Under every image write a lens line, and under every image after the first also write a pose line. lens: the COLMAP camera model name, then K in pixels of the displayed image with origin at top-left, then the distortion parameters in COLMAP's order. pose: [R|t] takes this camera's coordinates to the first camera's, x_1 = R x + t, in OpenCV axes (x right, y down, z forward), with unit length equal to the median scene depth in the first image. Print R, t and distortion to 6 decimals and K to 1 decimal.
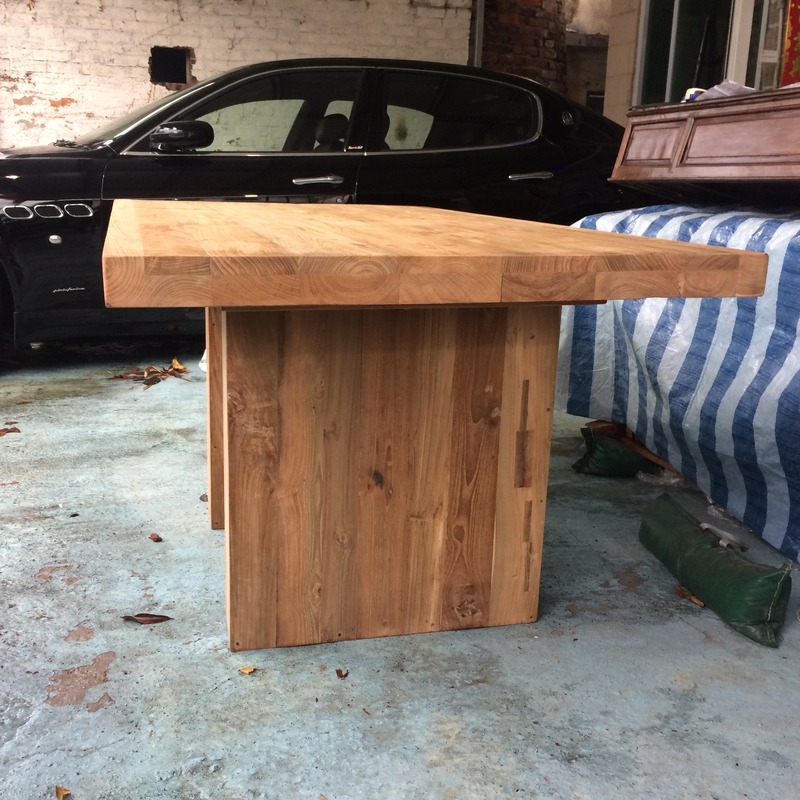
lens RADIAL K [[891.0, 0, 400.3], [0, 891.0, 385.1], [0, 0, 1]] dist [0.112070, -0.180261]
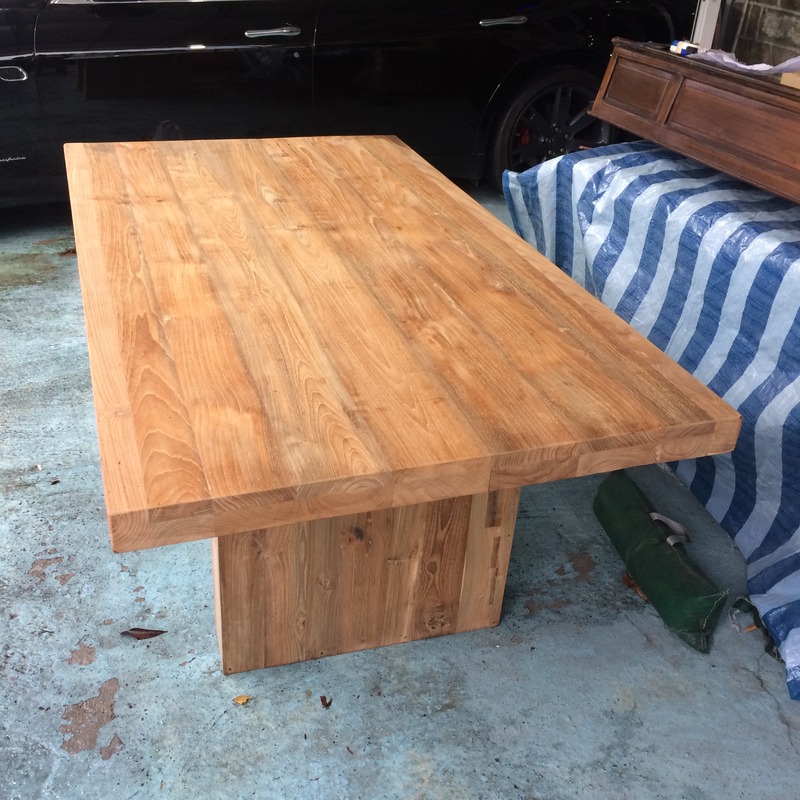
lens RADIAL K [[891.0, 0, 400.3], [0, 891.0, 385.1], [0, 0, 1]] dist [0.112070, -0.180261]
pose [[0.998440, 0.001996, 0.055800, -0.034584], [-0.017264, 0.961427, 0.274517, -0.352605], [-0.053099, -0.275052, 0.959962, 0.025323]]
